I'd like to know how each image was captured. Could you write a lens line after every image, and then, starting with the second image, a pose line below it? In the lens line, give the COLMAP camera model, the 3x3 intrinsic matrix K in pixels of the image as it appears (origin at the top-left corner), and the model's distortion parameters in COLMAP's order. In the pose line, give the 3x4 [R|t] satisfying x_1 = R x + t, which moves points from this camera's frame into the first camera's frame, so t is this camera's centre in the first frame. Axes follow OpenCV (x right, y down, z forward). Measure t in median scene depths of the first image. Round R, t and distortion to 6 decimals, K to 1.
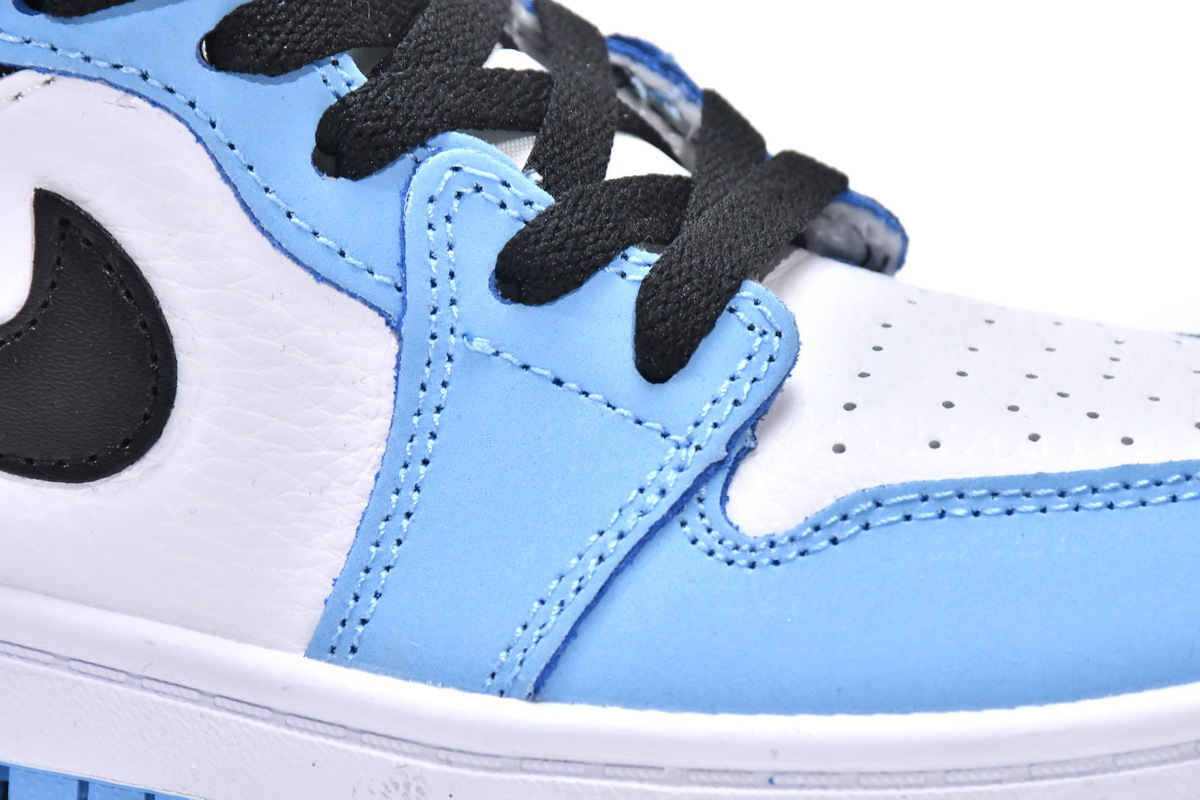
lens RADIAL K [[5885.8, 0, 598.5], [0, 5885.8, 401.0], [0, 0, 1]] dist [-0.004954, 0.000000]
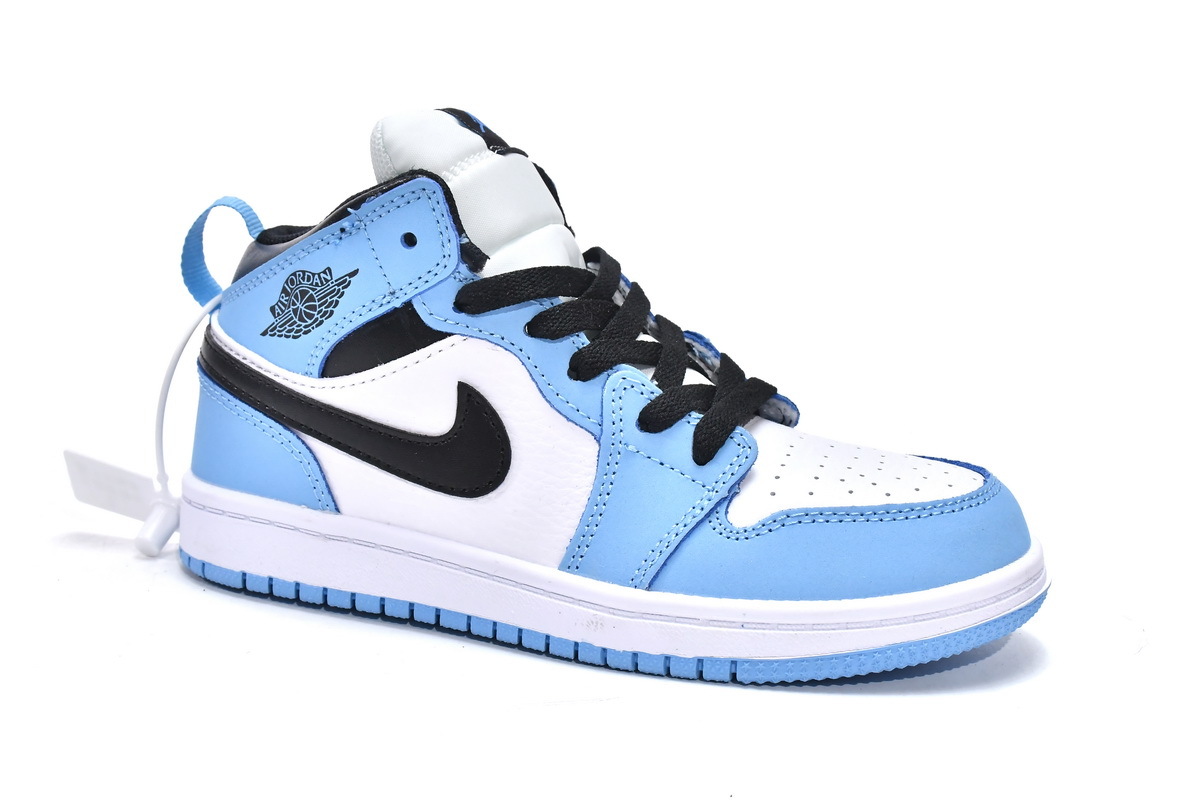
lens RADIAL K [[1818.8, 0, 597.0], [0, 1818.8, 398.2], [0, 0, 1]] dist [-0.124343, 0.000000]
pose [[0.998920, 0.031660, -0.034009, -0.008956], [-0.033341, 0.998189, -0.050072, 0.008597], [0.032362, 0.051152, 0.998166, 0.220200]]
